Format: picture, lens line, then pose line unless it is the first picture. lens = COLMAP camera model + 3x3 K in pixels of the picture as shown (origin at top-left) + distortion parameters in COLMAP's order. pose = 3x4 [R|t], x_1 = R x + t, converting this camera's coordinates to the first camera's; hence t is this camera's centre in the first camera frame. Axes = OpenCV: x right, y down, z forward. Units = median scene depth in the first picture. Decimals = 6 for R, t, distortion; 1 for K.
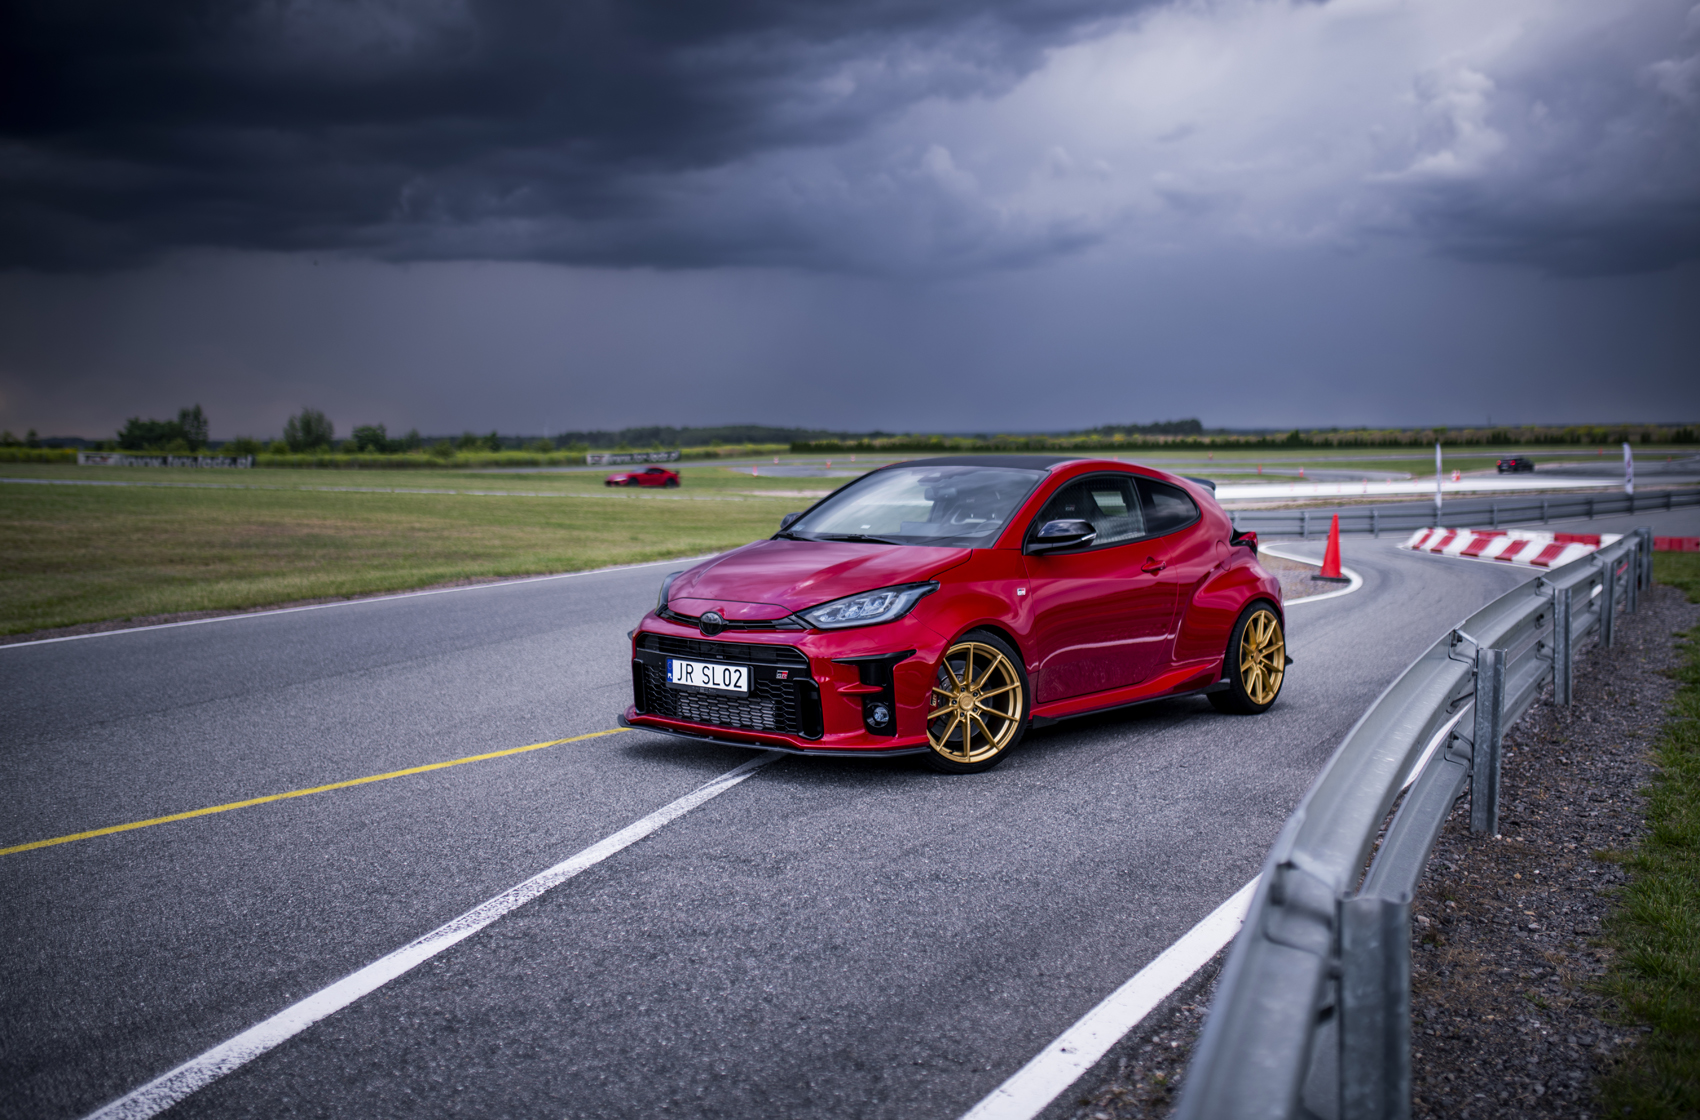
lens RADIAL K [[1623.3, 0, 850.0], [0, 1623.3, 560.0], [0, 0, 1]] dist [-0.033244, 0.026548]
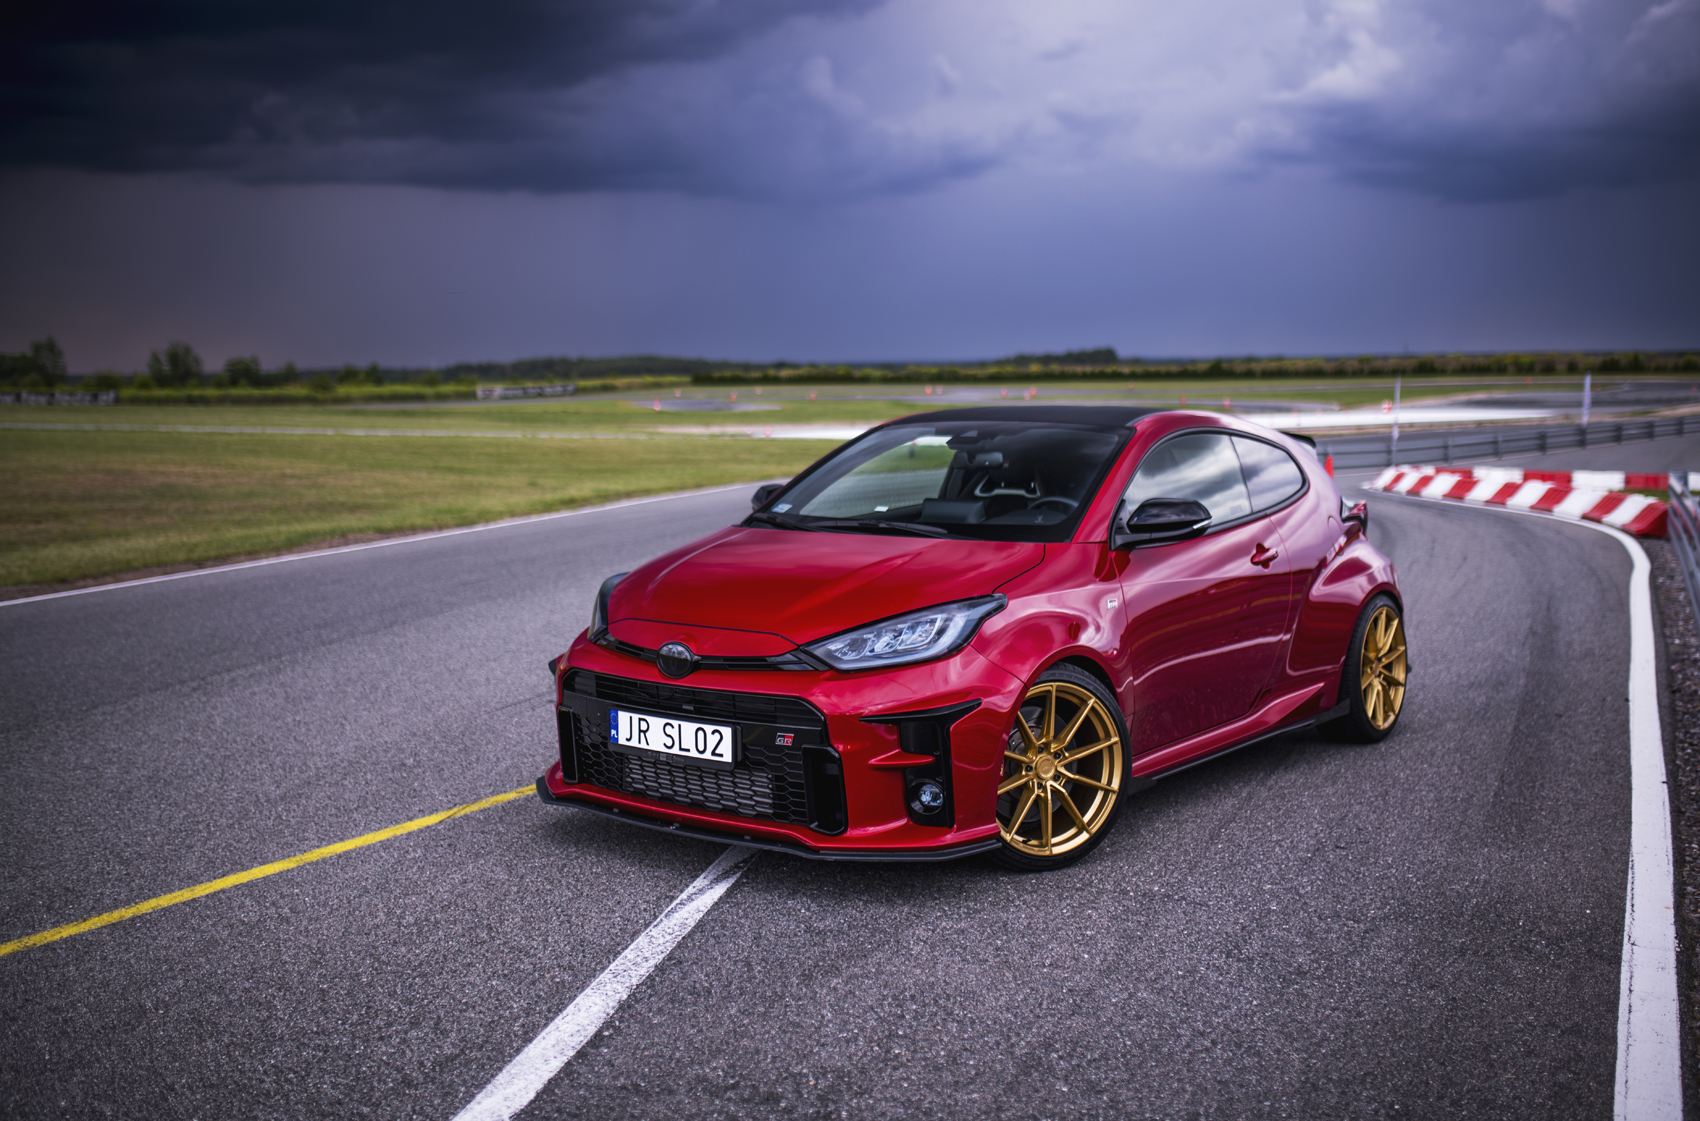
lens RADIAL K [[1686.0, 0, 850.0], [0, 1686.0, 560.5], [0, 0, 1]] dist [-0.027688, 0.018288]
pose [[0.998401, -0.009892, 0.055662, -0.022084], [0.007766, 0.999237, 0.038284, -0.012757], [-0.055999, -0.037790, 0.997715, 0.124663]]
